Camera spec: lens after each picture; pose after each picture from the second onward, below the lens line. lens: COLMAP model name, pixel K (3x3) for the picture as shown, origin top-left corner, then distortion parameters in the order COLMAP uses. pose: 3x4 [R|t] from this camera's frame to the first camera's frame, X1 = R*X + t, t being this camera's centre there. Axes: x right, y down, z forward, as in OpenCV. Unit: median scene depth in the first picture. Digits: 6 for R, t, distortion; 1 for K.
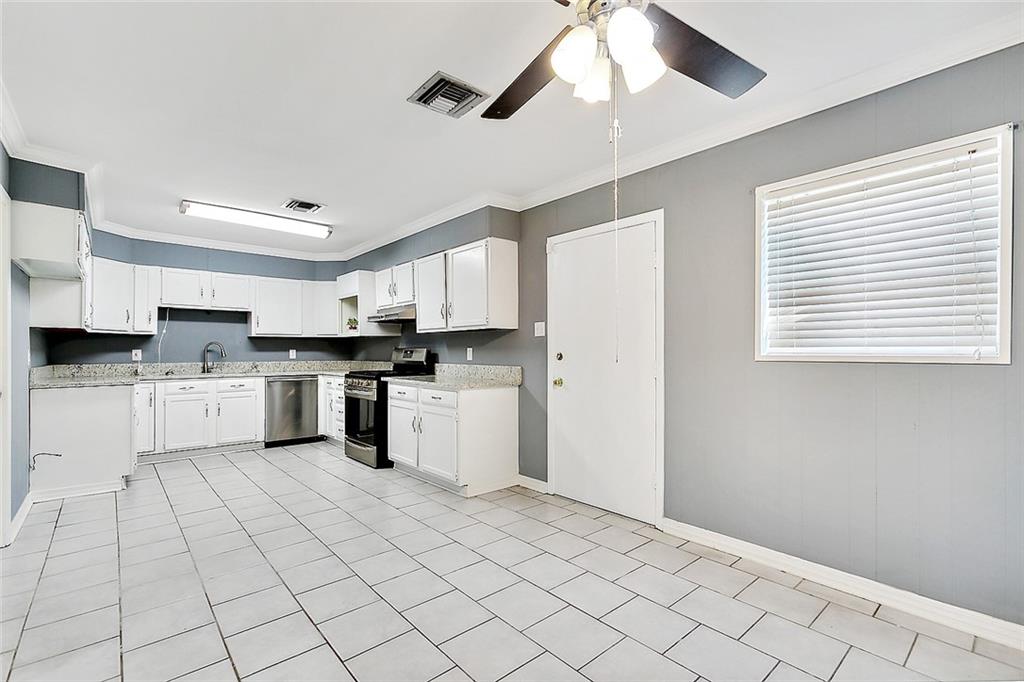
lens RADIAL K [[459.7, 0, 515.3], [0, 459.7, 342.2], [0, 0, 1]] dist [0.003385, 0.005235]
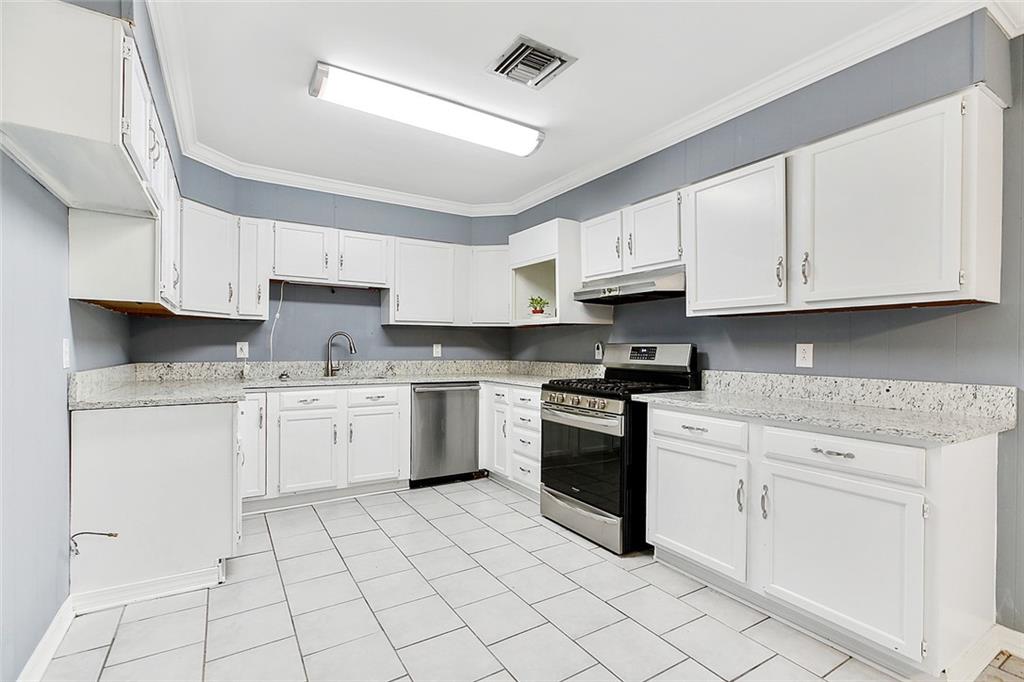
lens RADIAL K [[459.7, 0, 513.9], [0, 459.7, 345.3], [0, 0, 1]] dist [0.003385, 0.005235]
pose [[0.987948, 0.009500, -0.154493, -0.329192], [-0.007579, 0.999886, 0.013022, 0.009409], [0.154599, -0.011694, 0.987908, 0.404084]]
